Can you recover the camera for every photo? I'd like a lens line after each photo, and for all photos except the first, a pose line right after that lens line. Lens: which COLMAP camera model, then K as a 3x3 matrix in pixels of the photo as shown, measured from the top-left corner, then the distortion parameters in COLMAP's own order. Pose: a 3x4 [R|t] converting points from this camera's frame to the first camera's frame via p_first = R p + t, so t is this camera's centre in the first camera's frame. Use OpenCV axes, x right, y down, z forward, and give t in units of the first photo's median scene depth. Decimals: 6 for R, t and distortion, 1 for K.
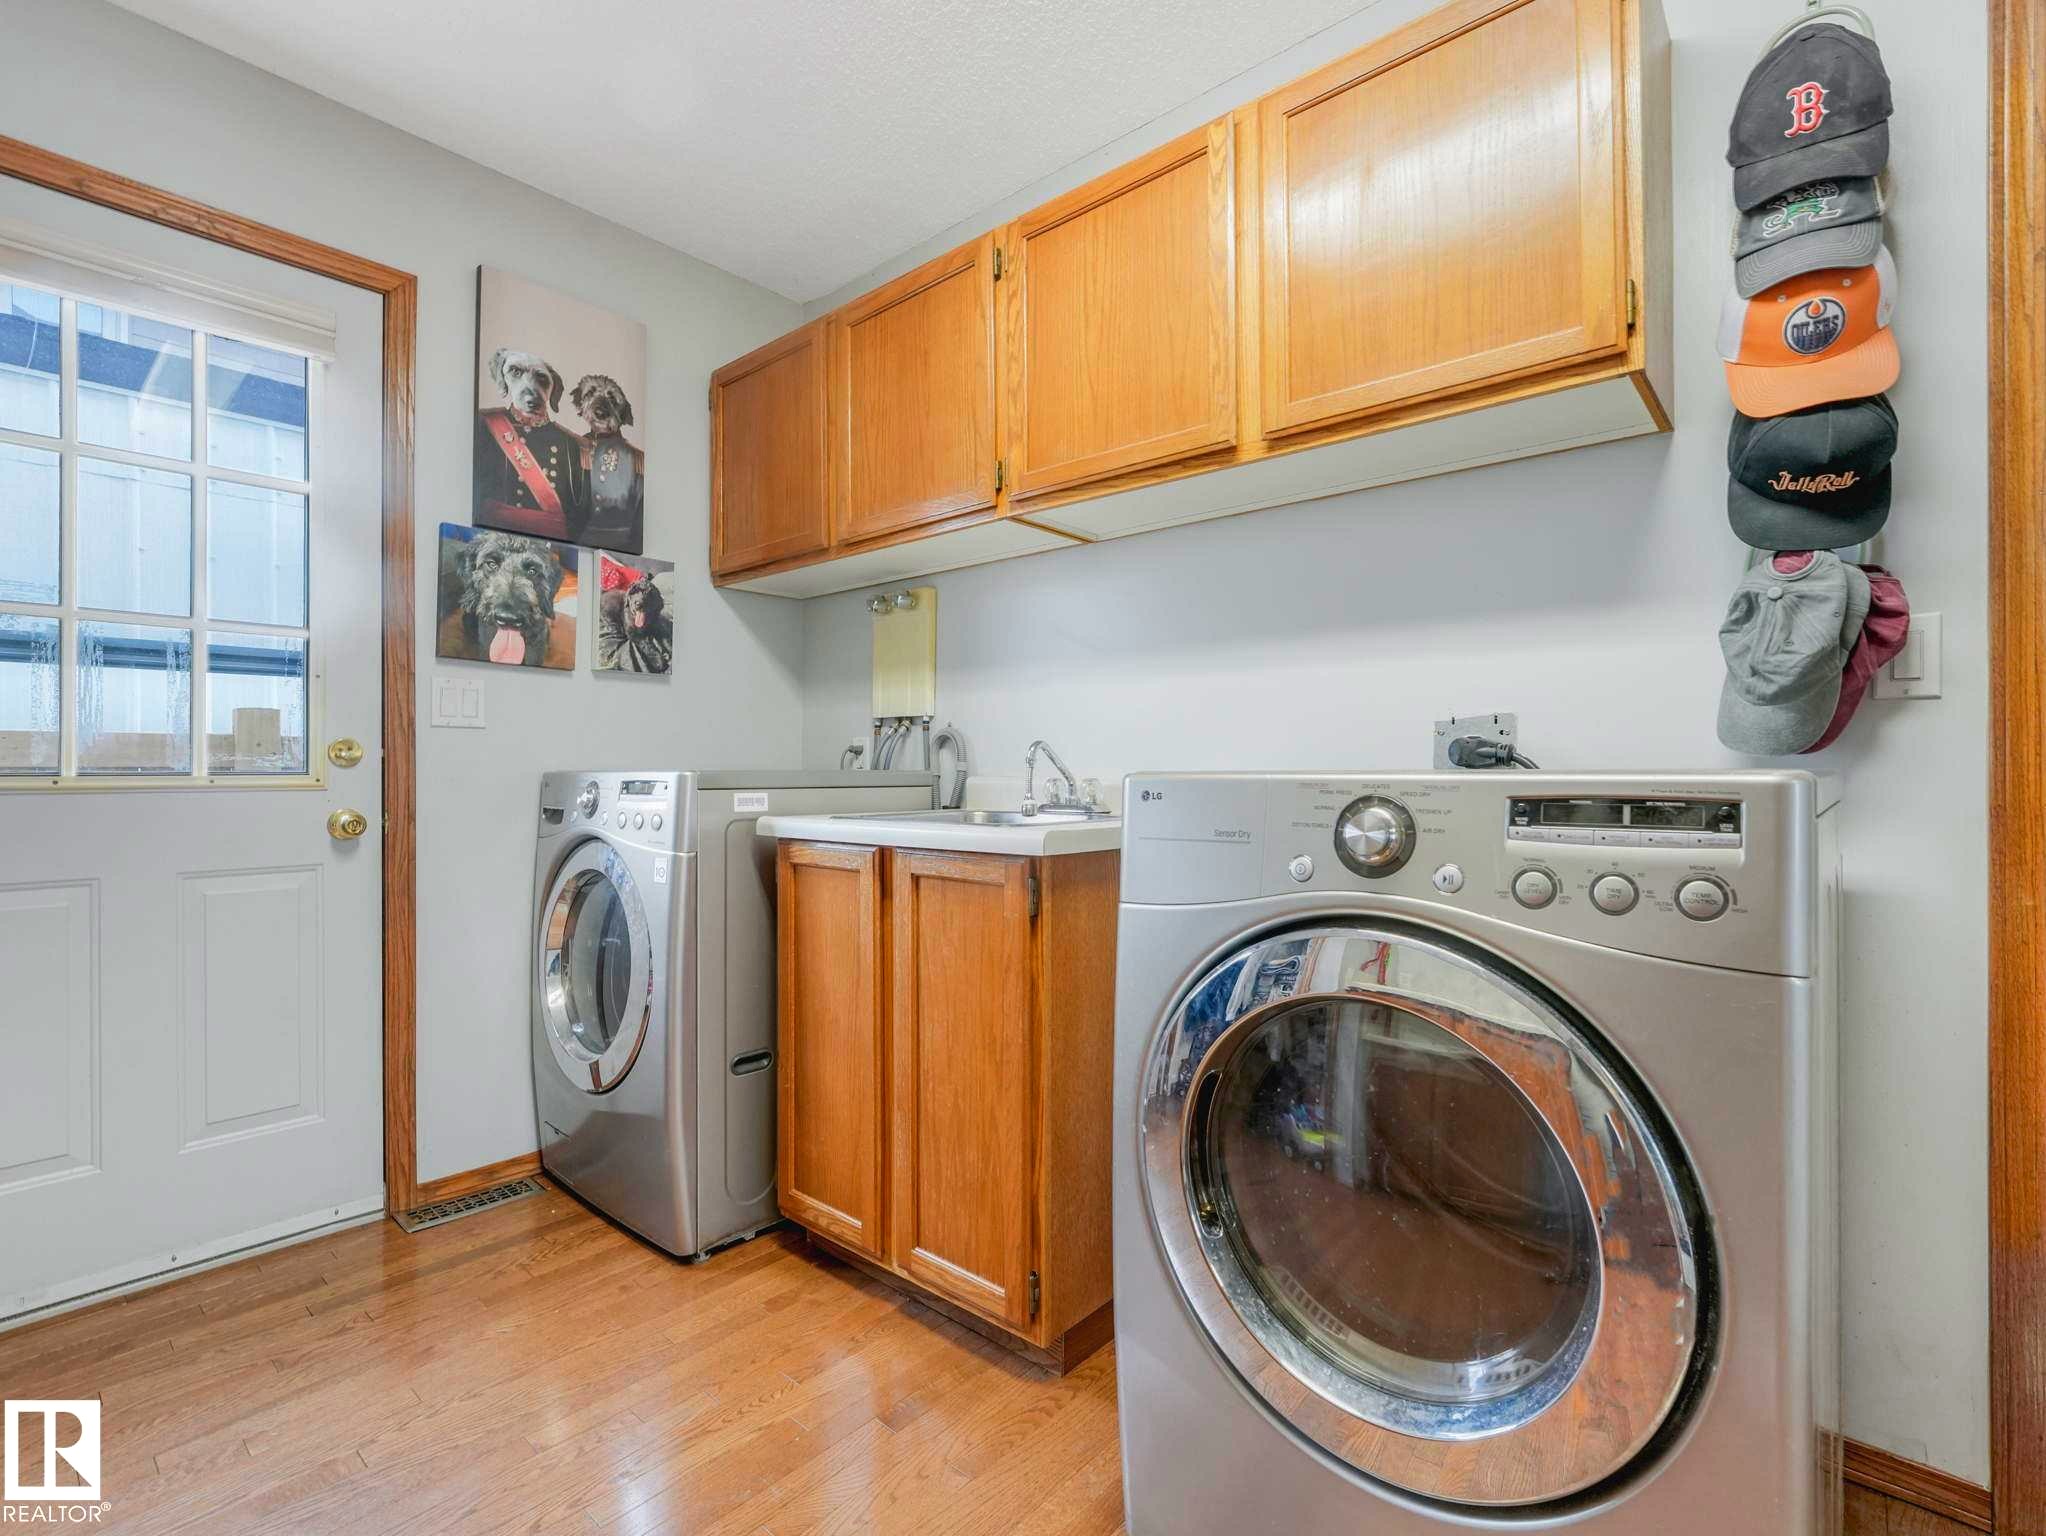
lens RADIAL K [[939.2, 0, 972.3], [0, 939.2, 766.3], [0, 0, 1]] dist [-0.000021, 0.002690]
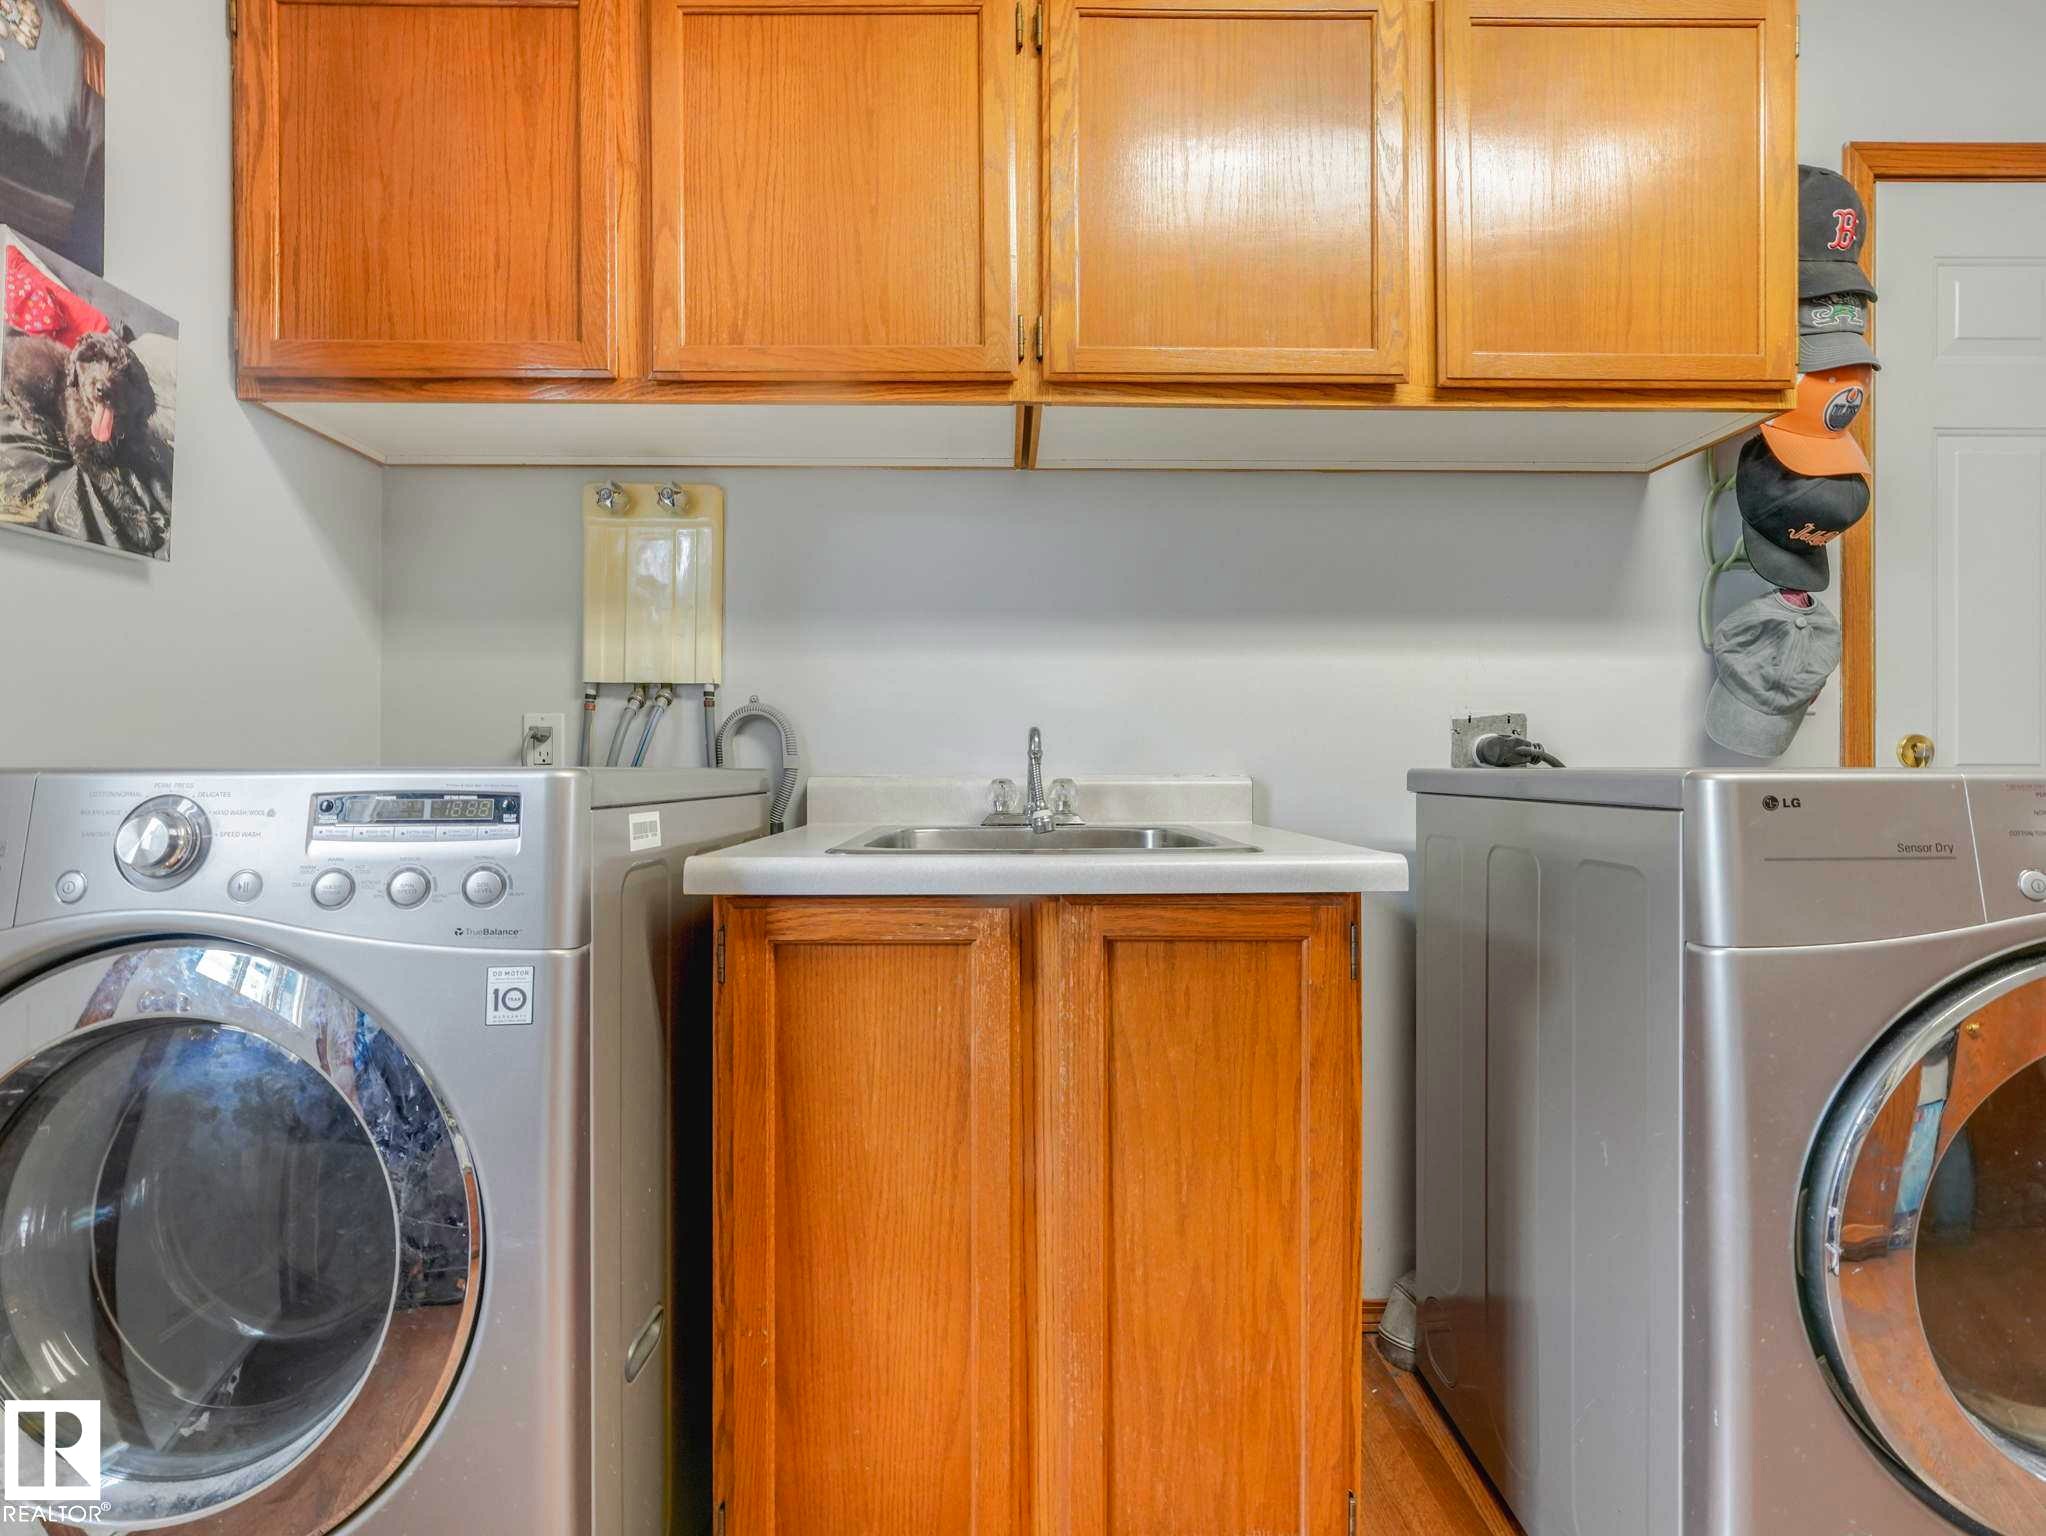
lens RADIAL K [[939.2, 0, 1022.8], [0, 939.2, 767.5], [0, 0, 1]] dist [-0.000021, 0.002690]
pose [[0.730405, 0.000564, 0.683014, -0.363151], [-0.003526, 0.999989, 0.002945, 0.001433], [-0.683005, -0.004559, 0.730399, 0.409675]]
